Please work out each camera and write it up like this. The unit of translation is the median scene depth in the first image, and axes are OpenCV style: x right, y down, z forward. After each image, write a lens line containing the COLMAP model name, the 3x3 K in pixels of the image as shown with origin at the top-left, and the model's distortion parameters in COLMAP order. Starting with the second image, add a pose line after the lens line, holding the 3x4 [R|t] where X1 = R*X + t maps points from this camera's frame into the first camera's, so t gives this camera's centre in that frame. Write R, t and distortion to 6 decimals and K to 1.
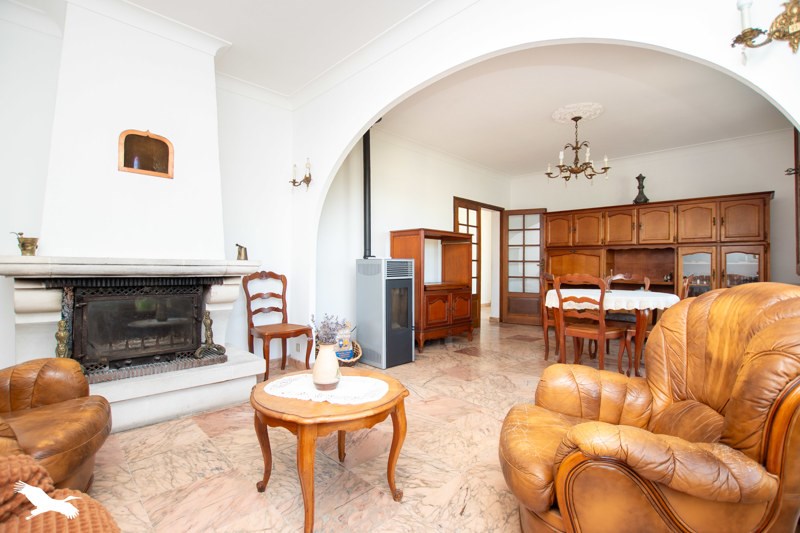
lens RADIAL K [[379.4, 0, 400.0], [0, 379.4, 266.5], [0, 0, 1]] dist [-0.000364, -0.000089]
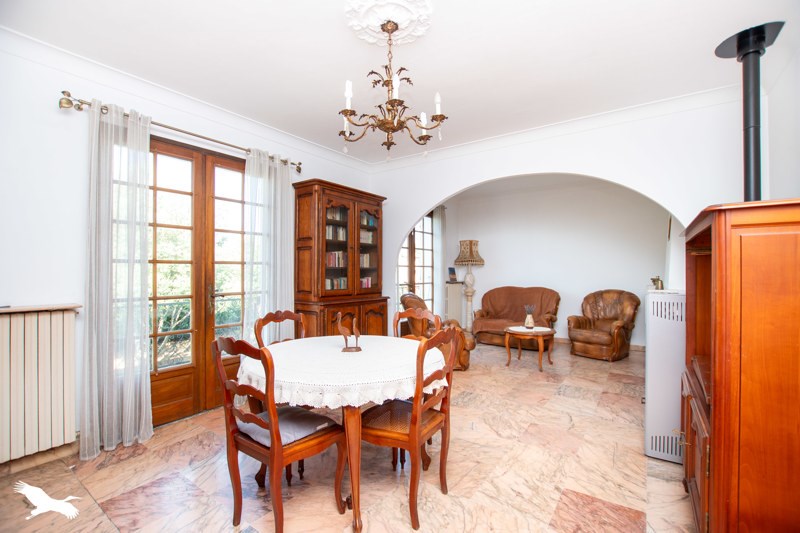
lens RADIAL K [[379.4, 0, 400.0], [0, 379.4, 266.5], [0, 0, 1]] dist [-0.000364, -0.000089]
pose [[-0.984013, -0.001909, -0.178085, 0.724669], [-0.000486, 0.999968, -0.008034, -0.082125], [0.178095, -0.007819, -0.983982, 2.014630]]
